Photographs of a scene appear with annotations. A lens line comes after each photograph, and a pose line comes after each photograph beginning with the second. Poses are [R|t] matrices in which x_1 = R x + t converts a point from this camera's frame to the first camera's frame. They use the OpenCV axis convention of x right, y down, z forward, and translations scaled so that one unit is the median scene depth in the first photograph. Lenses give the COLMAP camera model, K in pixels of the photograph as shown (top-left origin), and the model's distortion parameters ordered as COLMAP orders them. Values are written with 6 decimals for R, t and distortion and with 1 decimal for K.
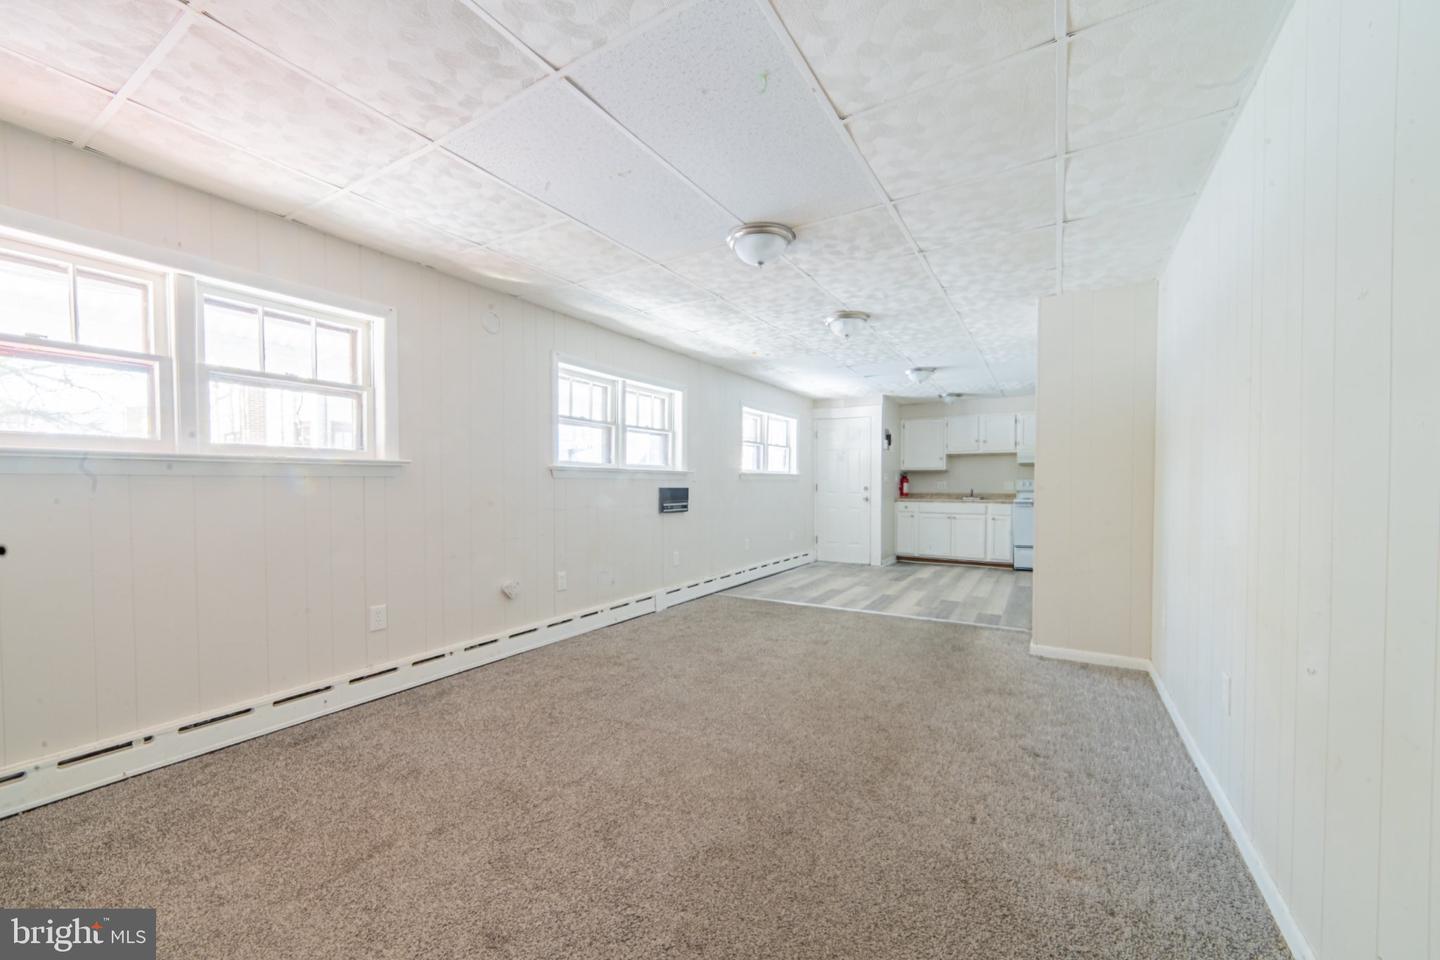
lens RADIAL K [[559.5, 0, 721.8], [0, 559.5, 492.9], [0, 0, 1]] dist [0.002673, -0.000519]
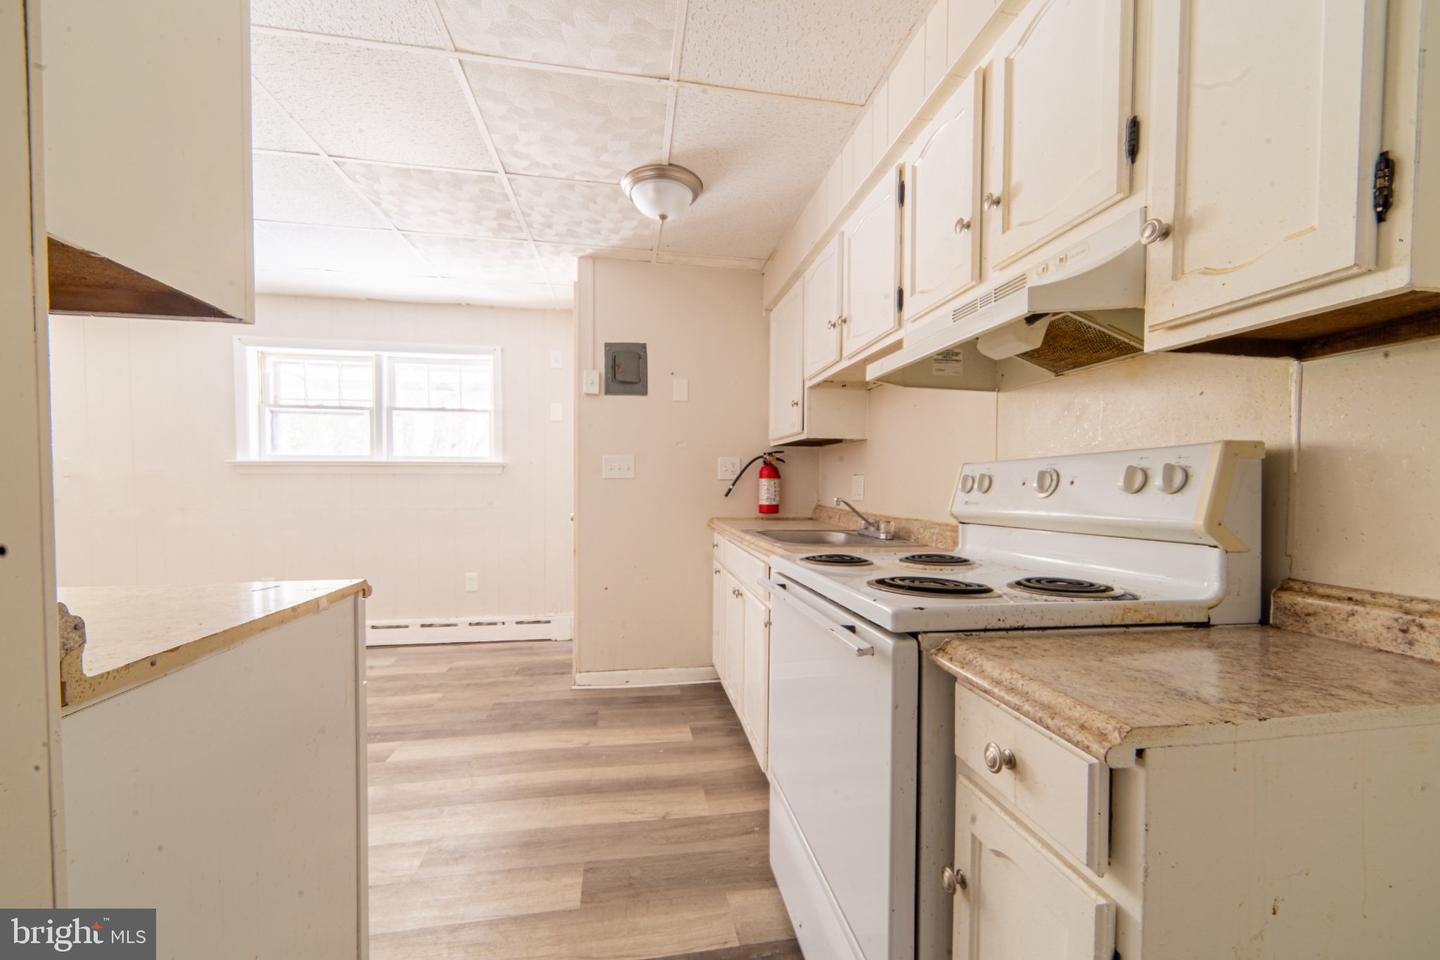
lens RADIAL K [[559.5, 0, 719.9], [0, 559.5, 486.2], [0, 0, 1]] dist [0.002673, -0.000519]
pose [[0.645335, 0.007206, -0.763865, 0.630620], [-0.011273, 0.999936, -0.000090, -0.013303], [0.763816, 0.008669, 0.645376, 0.787675]]
